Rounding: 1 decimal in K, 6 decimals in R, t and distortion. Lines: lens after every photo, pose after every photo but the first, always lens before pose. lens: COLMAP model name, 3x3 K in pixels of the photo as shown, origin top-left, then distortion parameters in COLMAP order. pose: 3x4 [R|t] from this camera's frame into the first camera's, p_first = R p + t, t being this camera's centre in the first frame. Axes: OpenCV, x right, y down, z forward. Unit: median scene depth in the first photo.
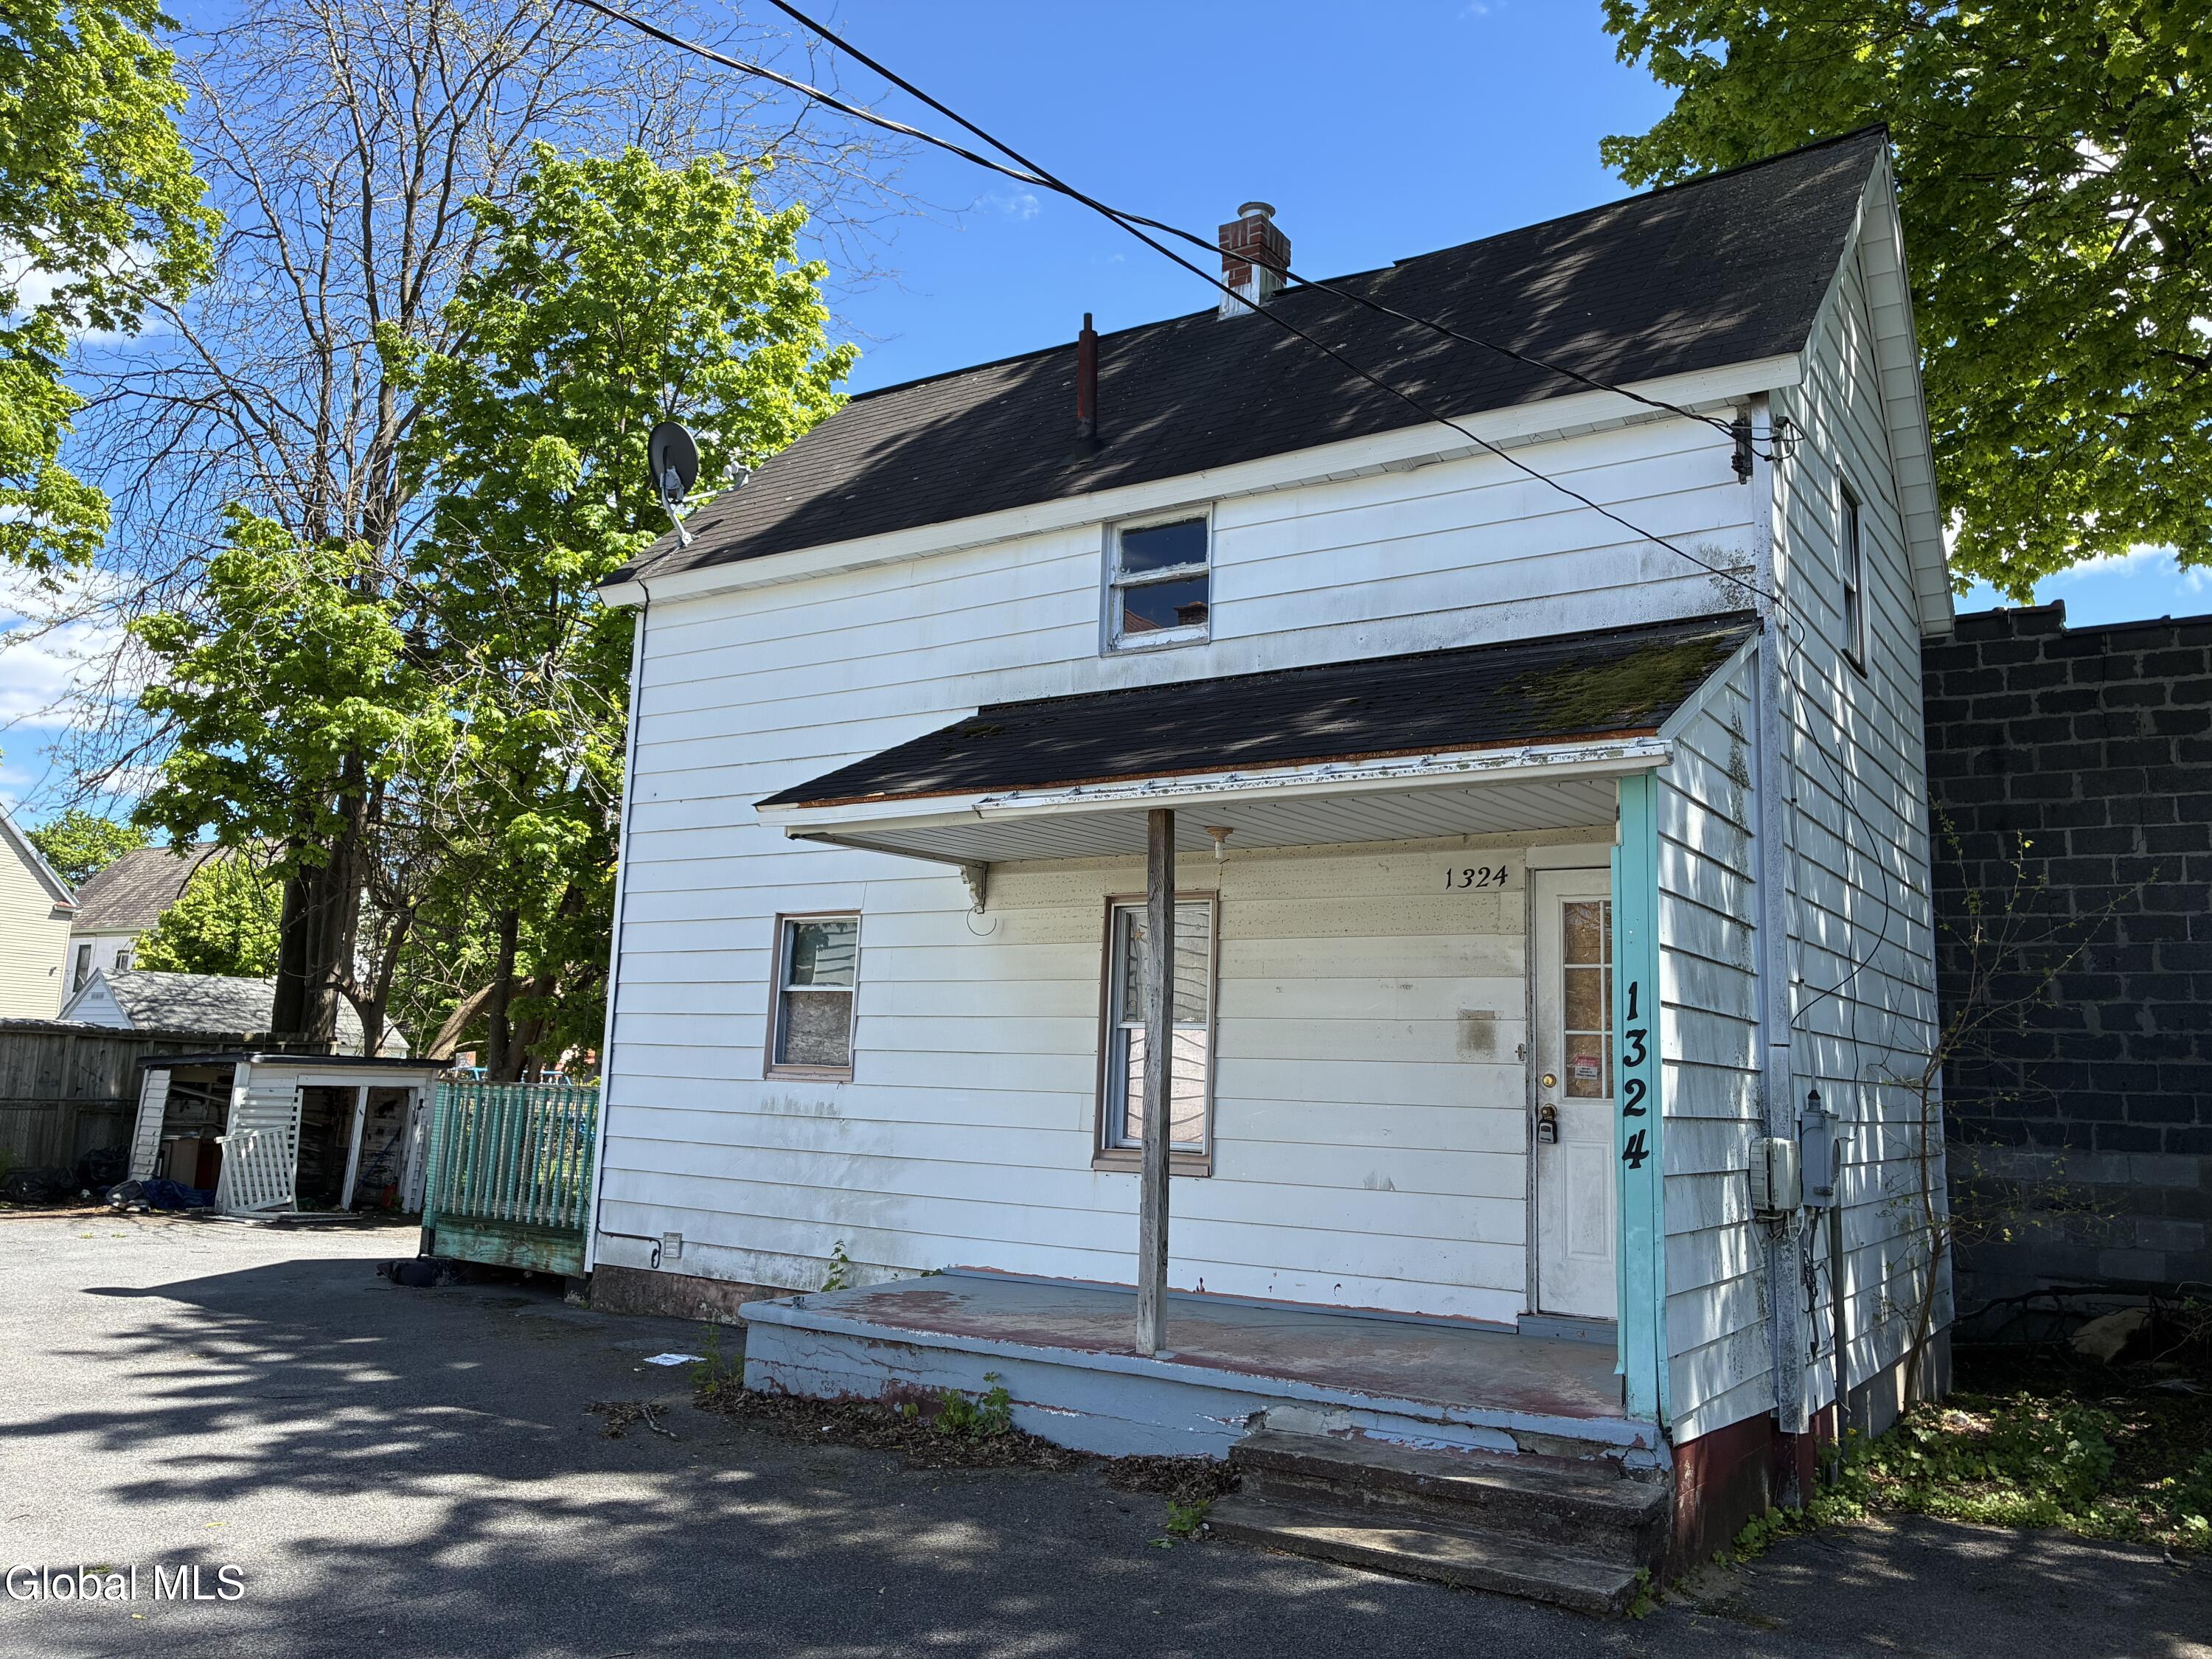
lens RADIAL K [[1676.7, 0, 1107.8], [0, 1676.7, 820.7], [0, 0, 1]] dist [0.031793, -0.000201]
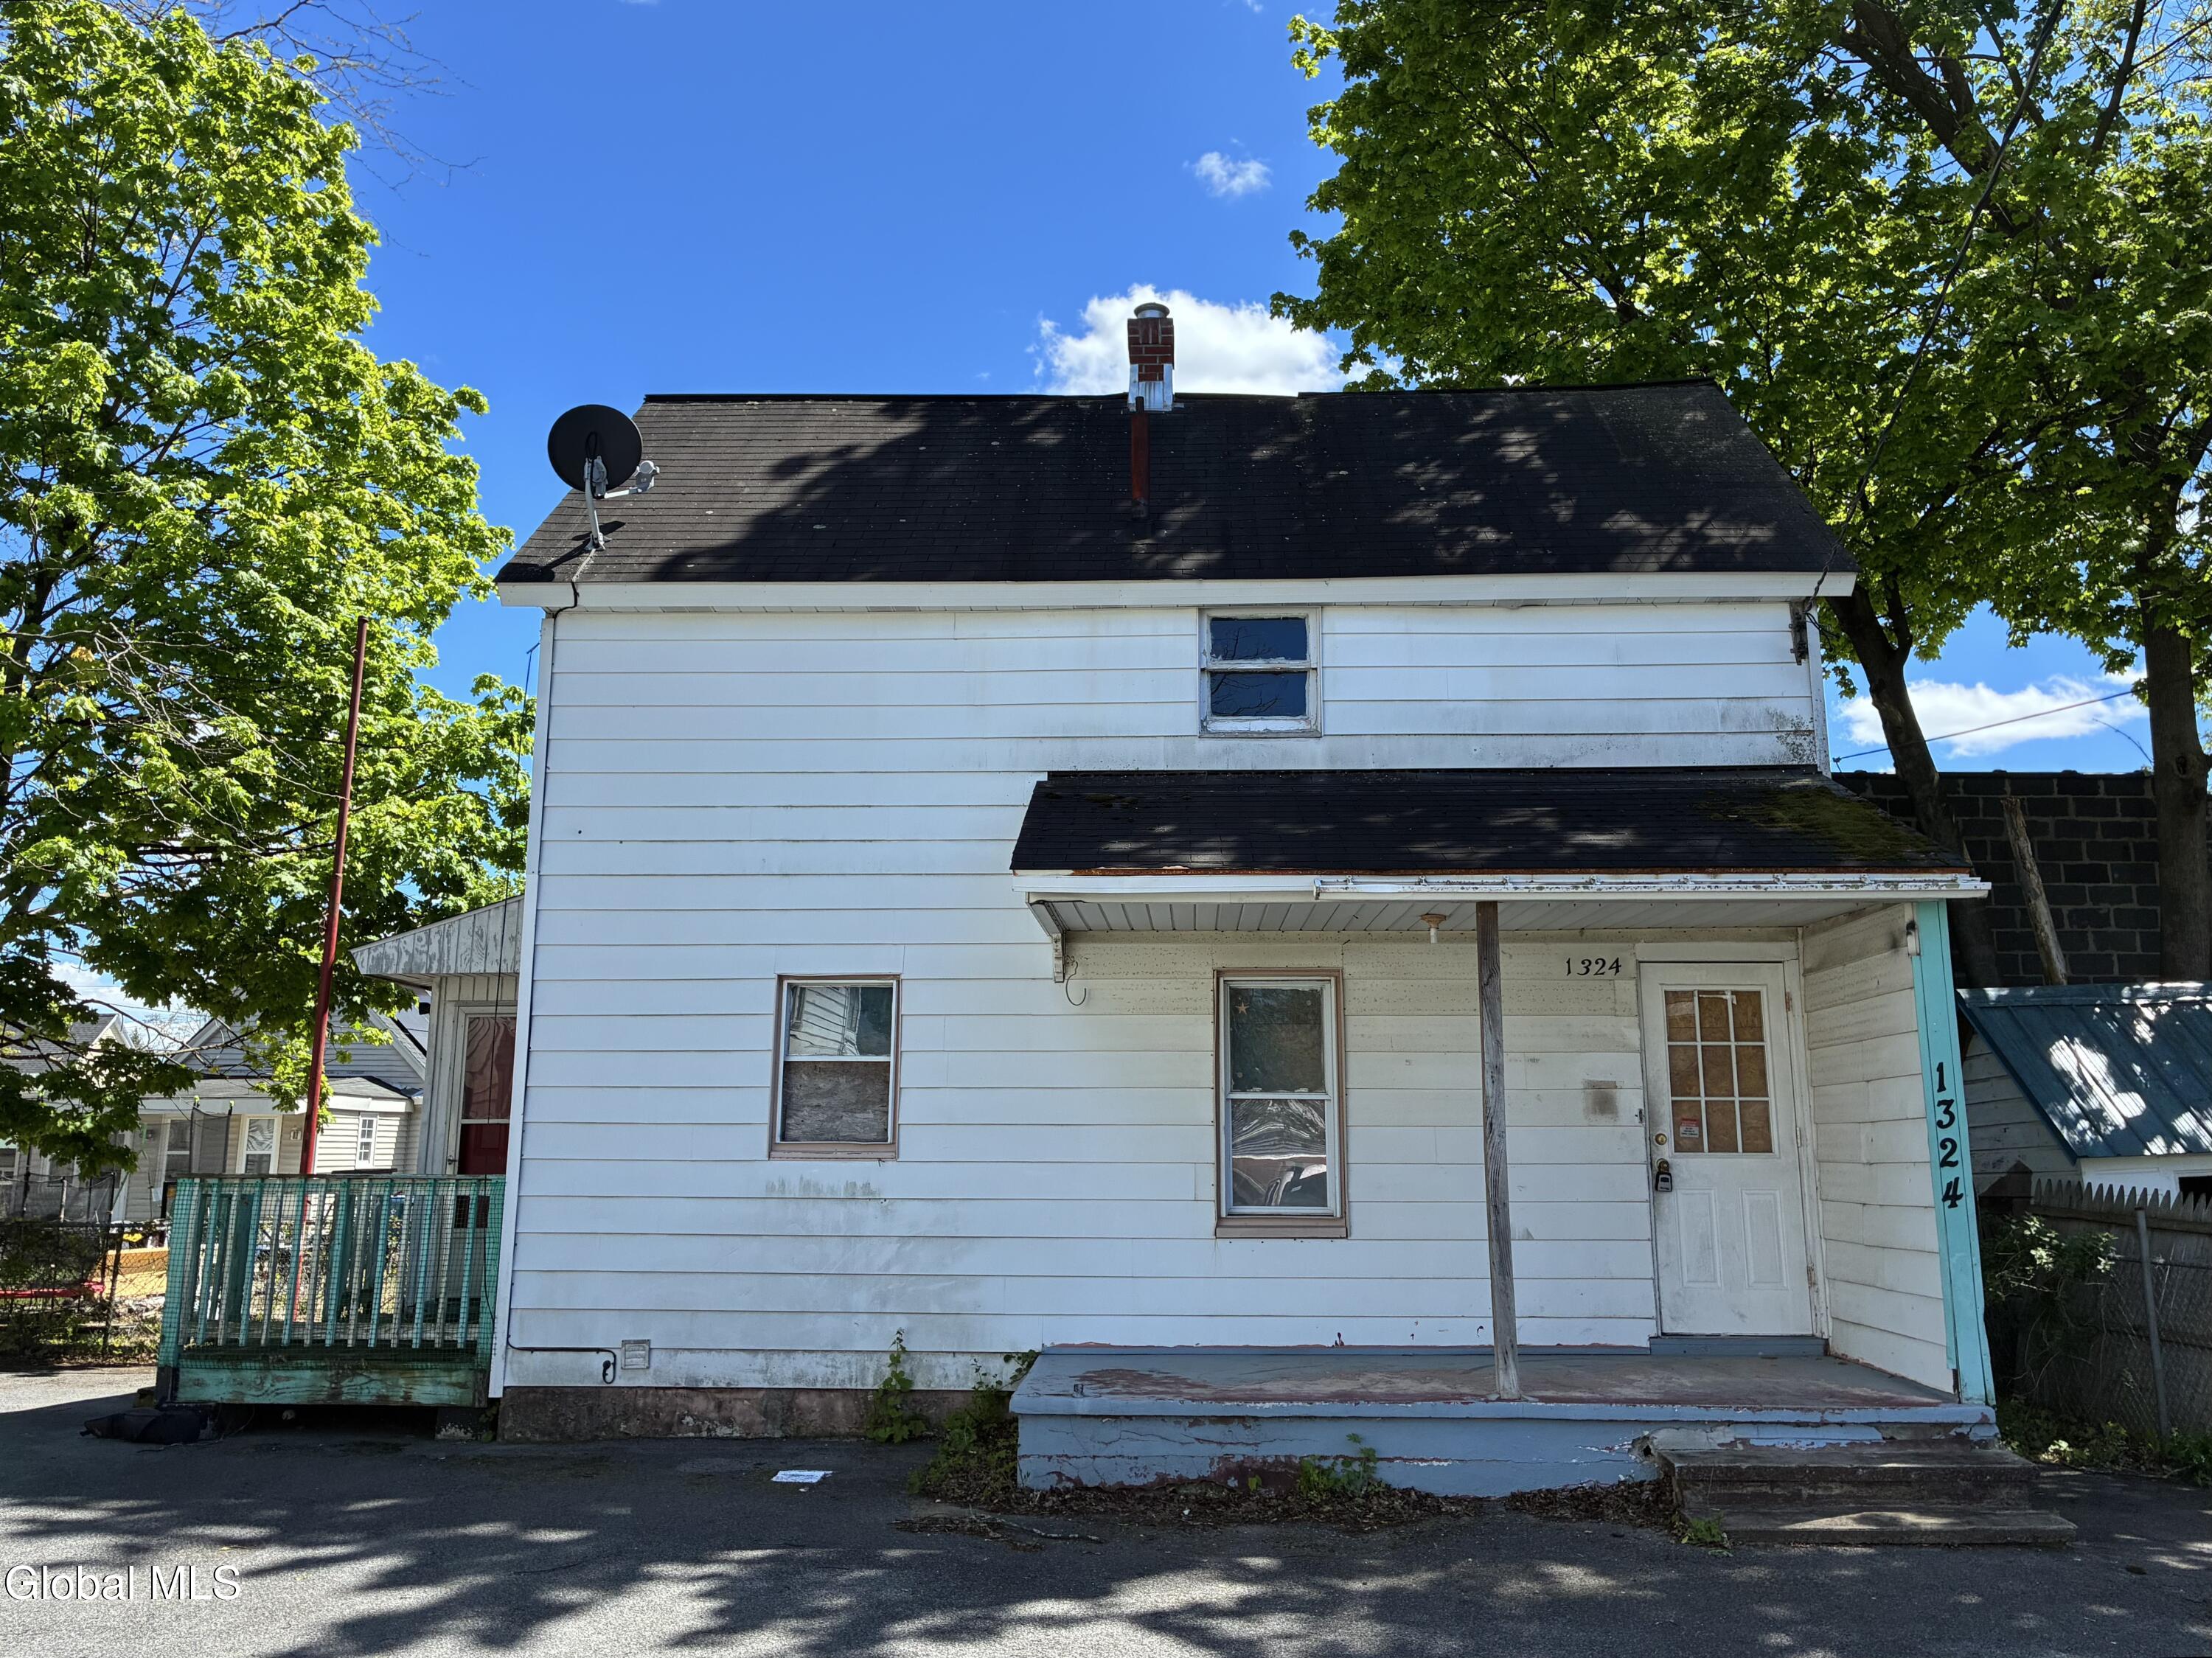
lens RADIAL K [[1720.6, 0, 1106.0], [0, 1720.6, 829.0], [0, 0, 1]] dist [0.032809, -0.008064]
pose [[0.855084, 0.066575, 0.514197, -0.612728], [-0.055137, 0.997775, -0.037496, 0.001539], [-0.515549, 0.003711, 0.856852, 0.125597]]
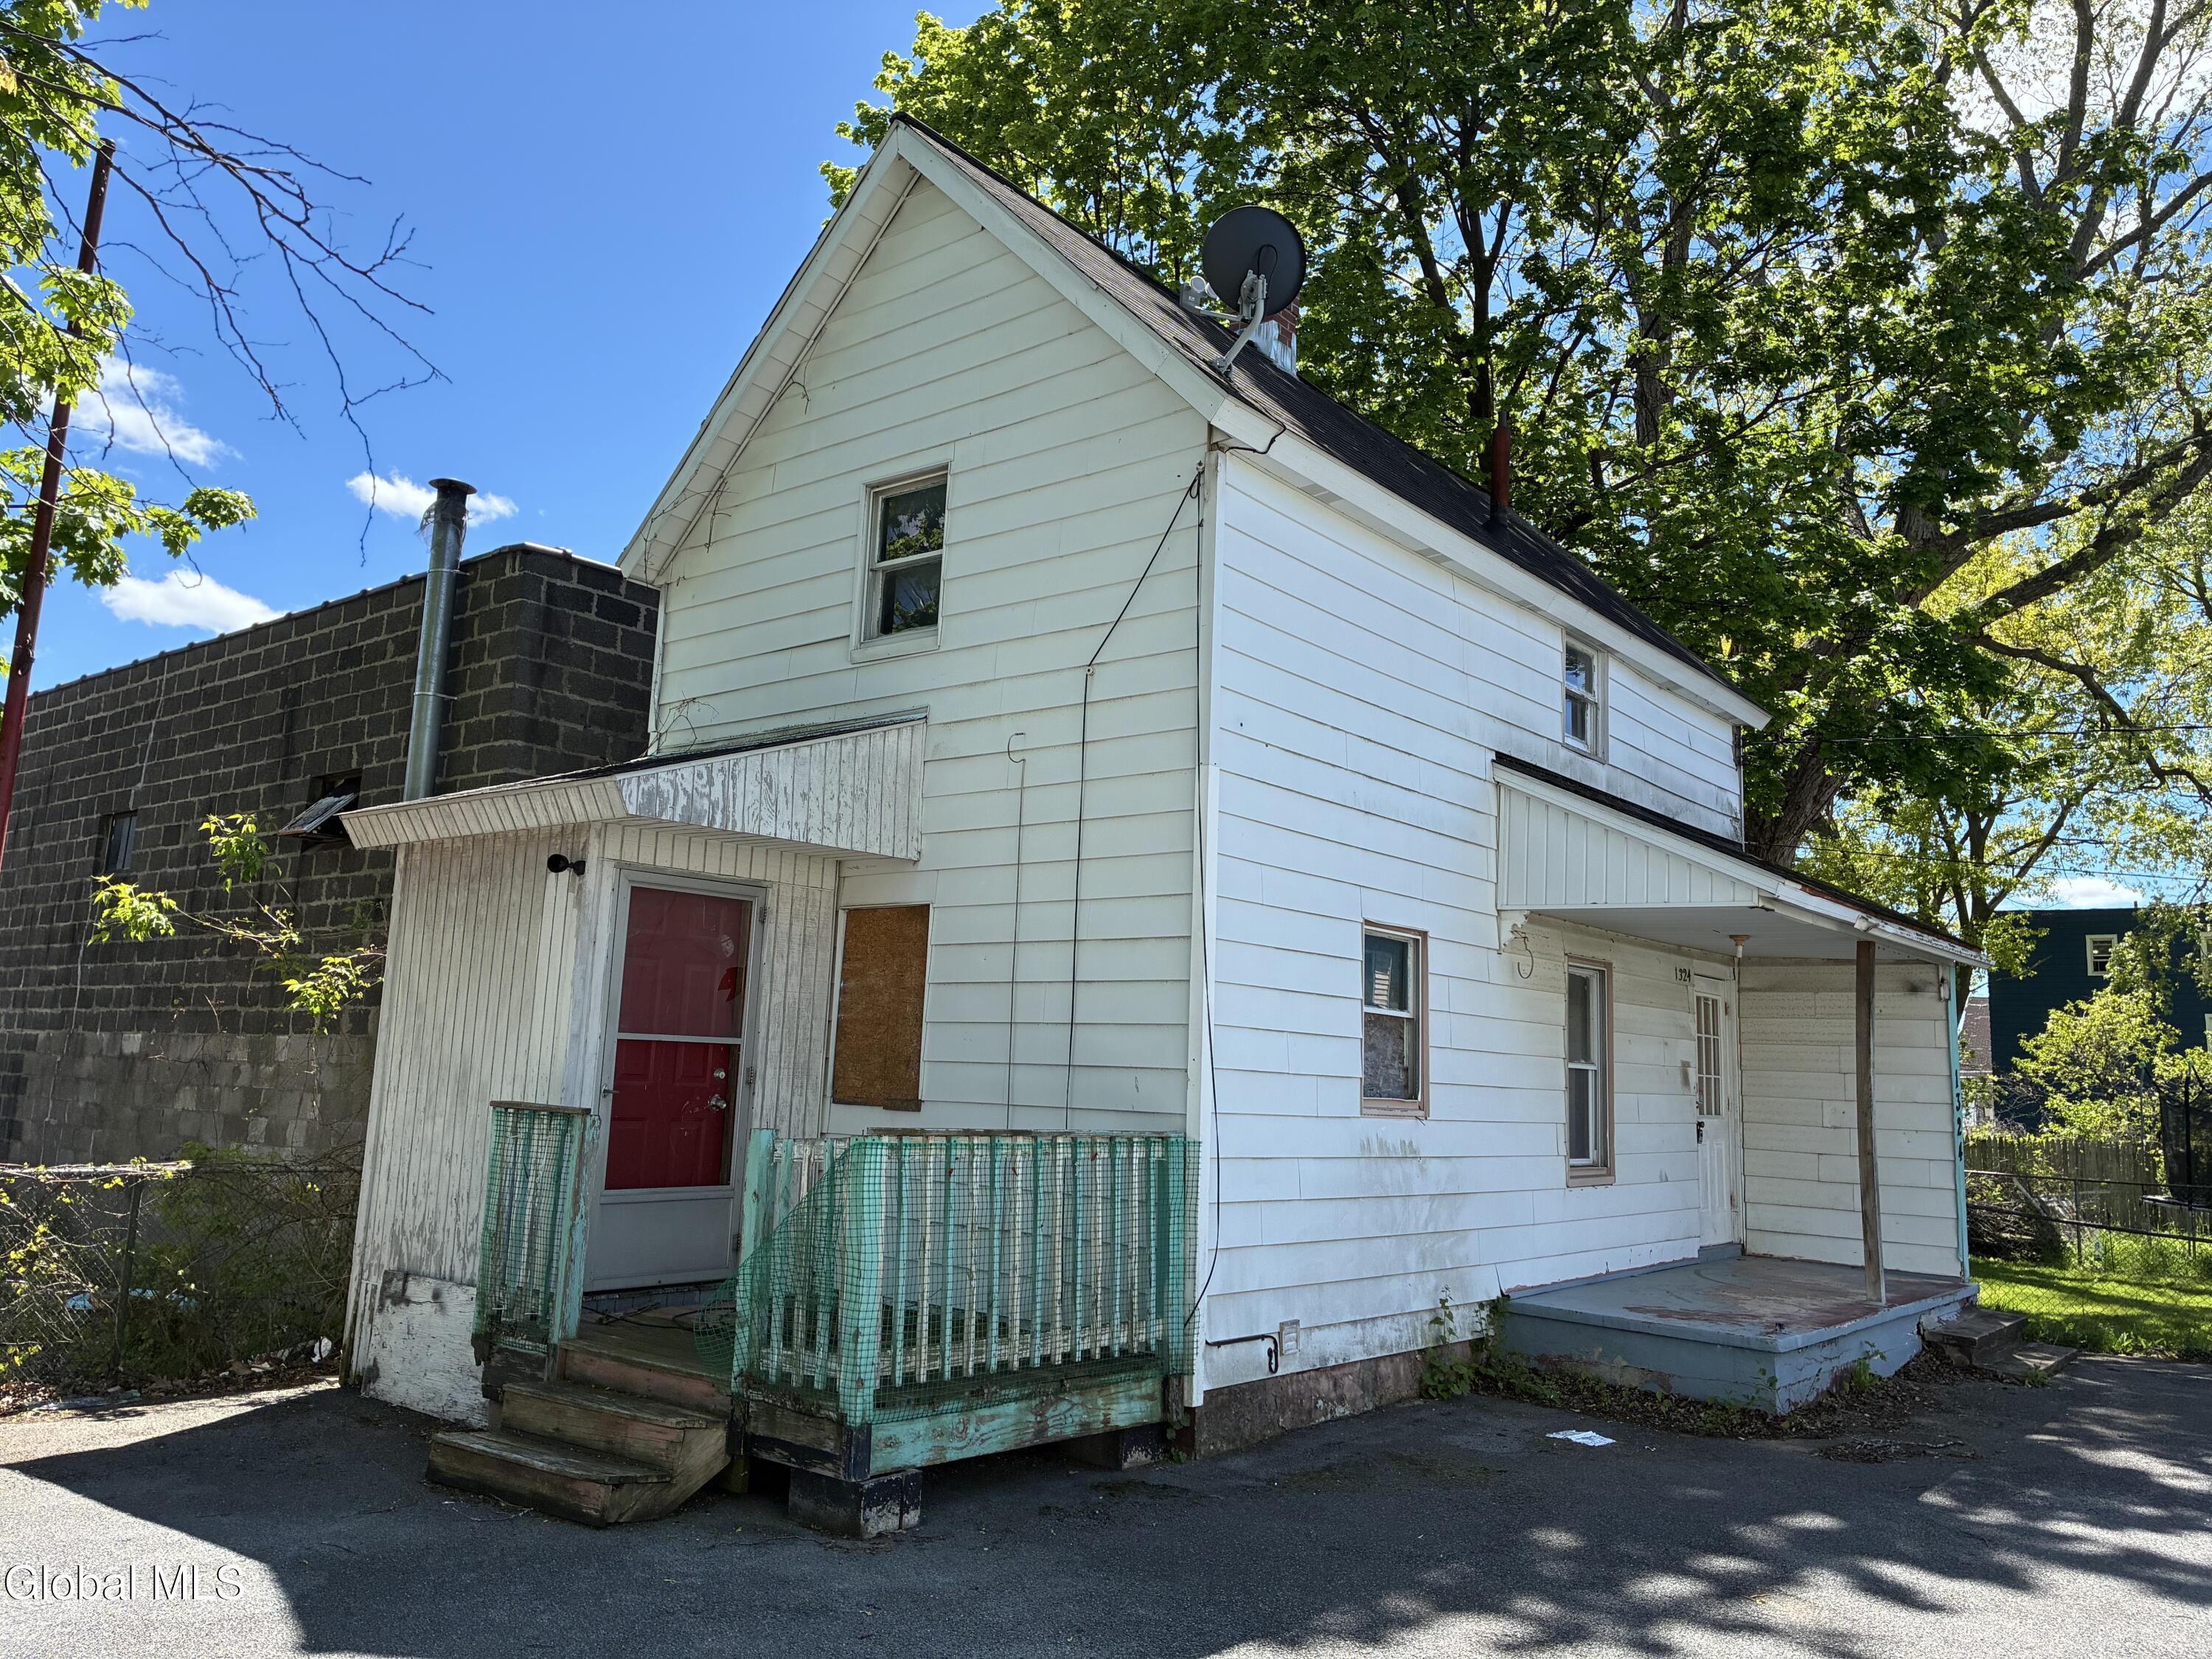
lens RADIAL K [[1676.7, 0, 1107.8], [0, 1676.7, 820.7], [0, 0, 1]] dist [0.031793, -0.000201]
pose [[0.097632, 0.120718, 0.987874, -1.215541], [-0.190610, 0.976509, -0.100491, 0.134208], [-0.976799, -0.178488, 0.118349, 1.196732]]
